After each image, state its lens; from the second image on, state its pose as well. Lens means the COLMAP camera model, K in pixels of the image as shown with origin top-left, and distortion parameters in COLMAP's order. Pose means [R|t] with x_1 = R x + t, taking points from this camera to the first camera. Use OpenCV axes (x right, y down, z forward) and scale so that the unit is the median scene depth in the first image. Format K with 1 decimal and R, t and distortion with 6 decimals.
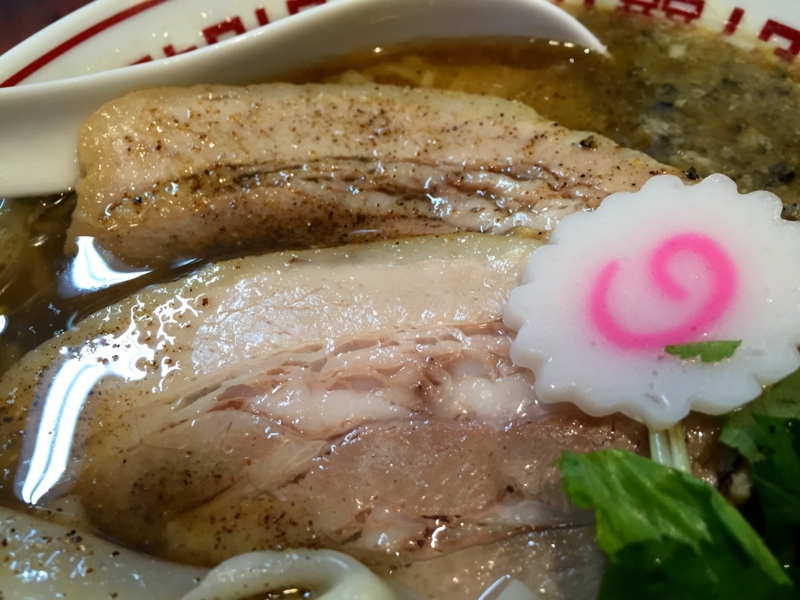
lens RADIAL K [[667.9, 0, 425.2], [0, 667.9, 298.5], [0, 0, 1]] dist [0.055966, -0.110866]
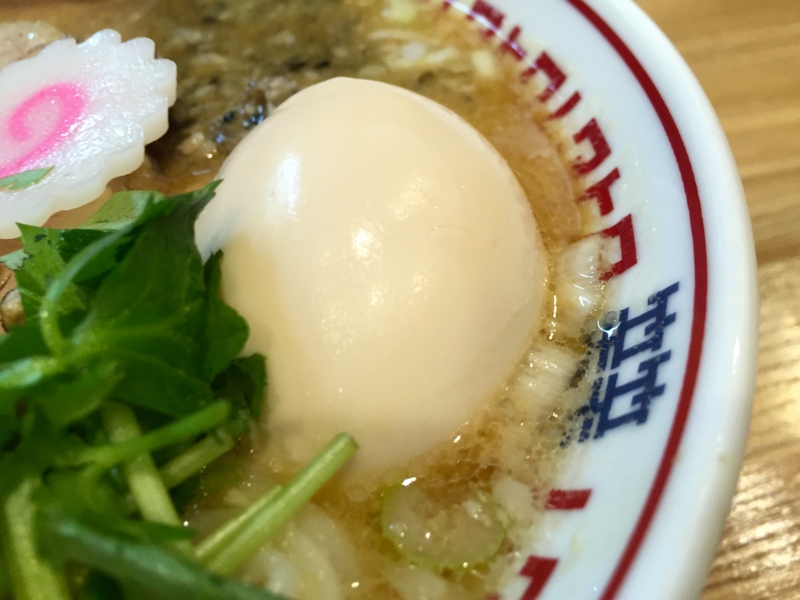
lens RADIAL K [[682.5, 0, 400.0], [0, 682.5, 300.0], [0, 0, 1]] dist [0.070079, -0.110079]
pose [[0.994867, -0.090451, 0.045371, 0.607446], [0.094134, 0.991752, -0.086985, 0.260772], [-0.037129, 0.090809, 0.995176, 0.017786]]
